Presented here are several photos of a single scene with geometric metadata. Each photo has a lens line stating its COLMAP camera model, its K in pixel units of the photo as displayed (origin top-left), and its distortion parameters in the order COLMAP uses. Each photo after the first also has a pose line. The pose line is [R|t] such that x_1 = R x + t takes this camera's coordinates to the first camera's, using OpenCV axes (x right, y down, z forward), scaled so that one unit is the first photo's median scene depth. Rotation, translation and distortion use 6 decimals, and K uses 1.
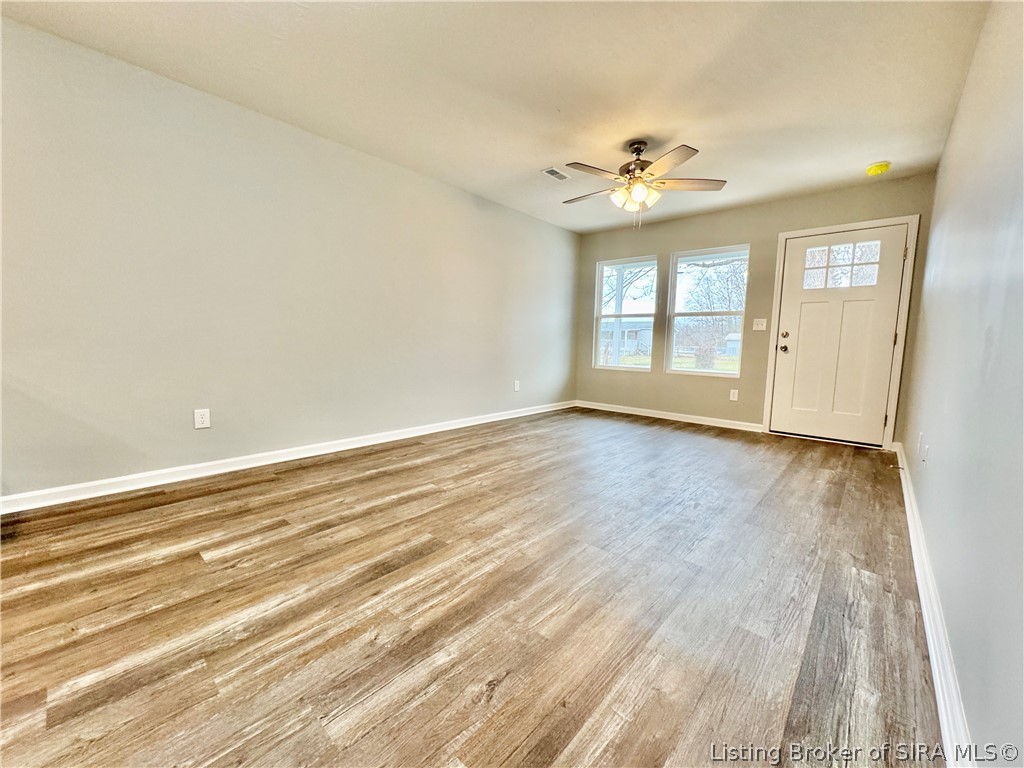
lens RADIAL K [[408.1, 0, 501.1], [0, 408.1, 383.9], [0, 0, 1]] dist [-0.002120, -0.000012]
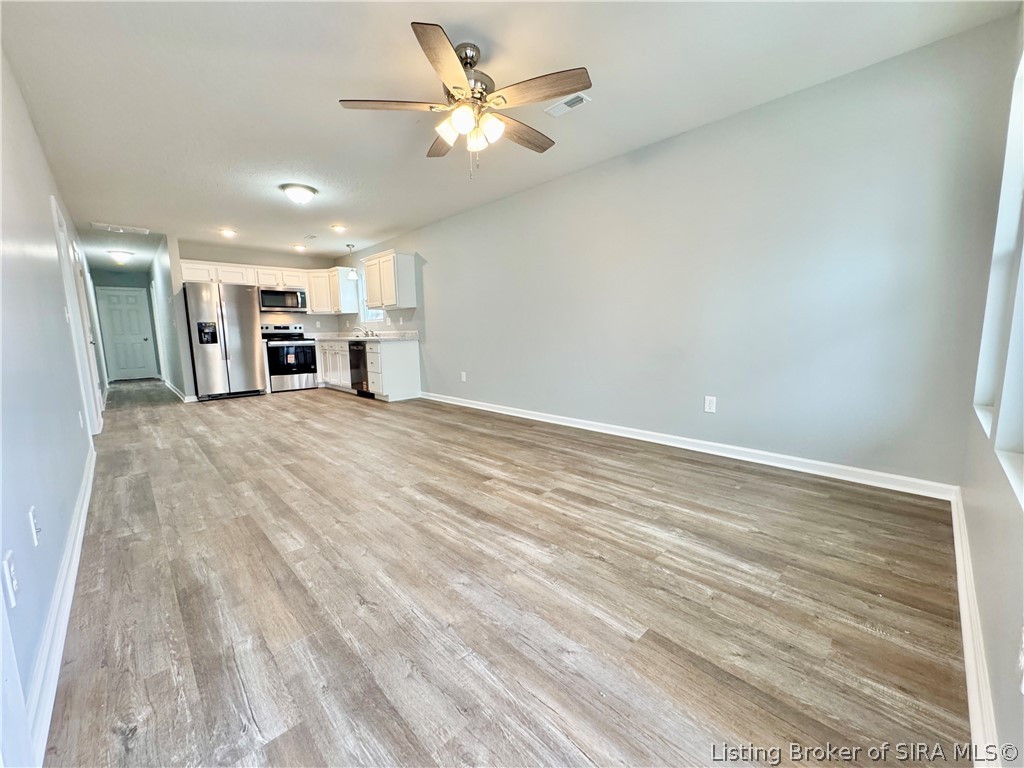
lens RADIAL K [[408.1, 0, 501.1], [0, 408.1, 383.9], [0, 0, 1]] dist [-0.002120, -0.000012]
pose [[-0.071314, 0.111904, -0.991157, 1.168580], [-0.086746, 0.989226, 0.117927, -0.120402], [0.993675, 0.094389, -0.060839, 1.271135]]
